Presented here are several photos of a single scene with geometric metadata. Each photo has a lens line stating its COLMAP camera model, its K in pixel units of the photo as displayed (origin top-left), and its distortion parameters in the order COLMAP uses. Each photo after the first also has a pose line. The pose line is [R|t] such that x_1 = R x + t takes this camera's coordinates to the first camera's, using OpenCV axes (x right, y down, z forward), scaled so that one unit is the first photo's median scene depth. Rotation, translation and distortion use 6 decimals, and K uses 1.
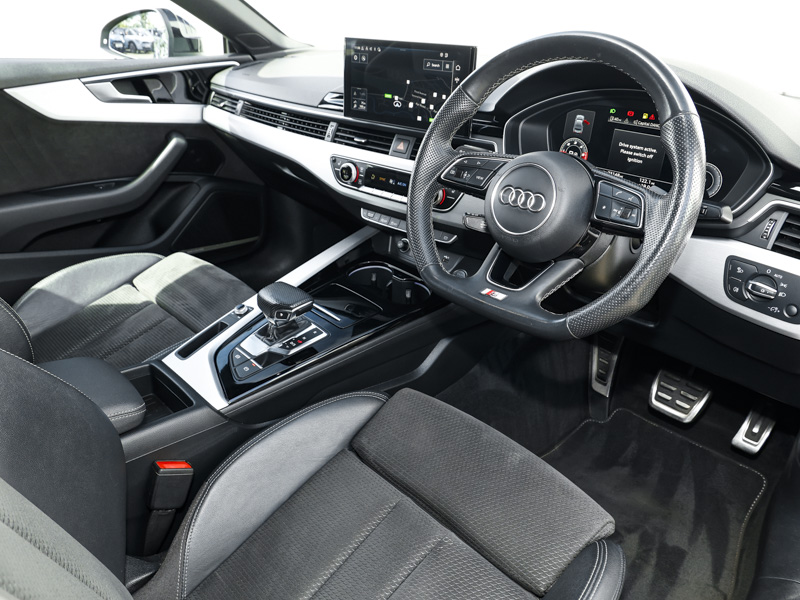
lens RADIAL K [[618.5, 0, 399.6], [0, 618.5, 289.4], [0, 0, 1]] dist [0.011209, 0.002385]
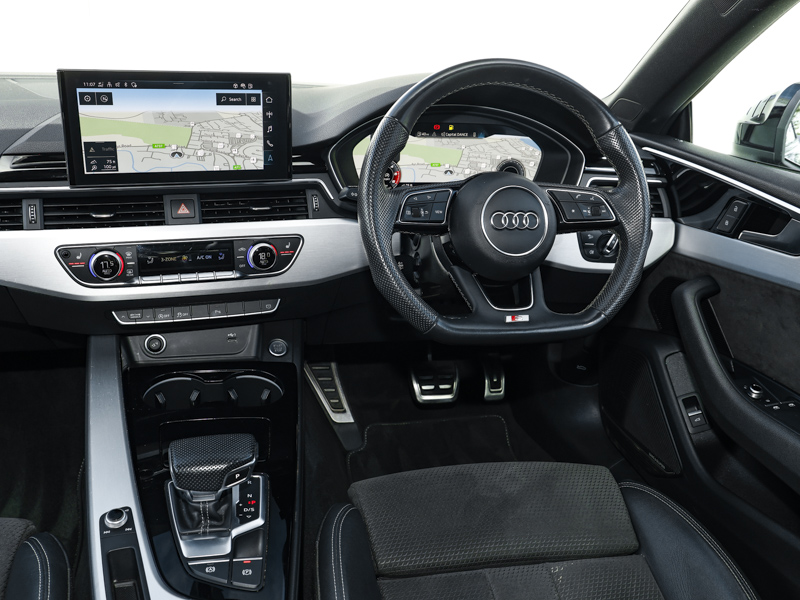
lens RADIAL K [[775.5, 0, 392.8], [0, 775.5, 290.7], [0, 0, 1]] dist [0.018256, 0.010450]
pose [[0.520823, -0.296295, 0.800595, -0.621750], [0.332007, 0.934305, 0.129795, -0.174449], [-0.786457, 0.198203, 0.584980, 0.278077]]
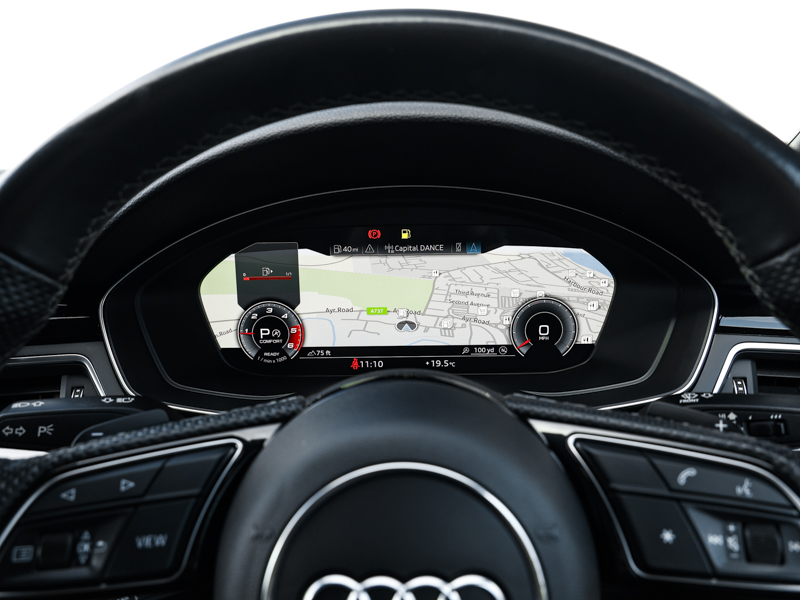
lens RADIAL K [[618.5, 0, 399.6], [0, 618.5, 289.4], [0, 0, 1]] dist [0.011209, 0.002385]
pose [[0.706445, -0.212873, 0.674997, 0.034287], [0.334679, 0.940808, -0.053571, -0.164904], [-0.623638, 0.263753, 0.735874, 0.501889]]
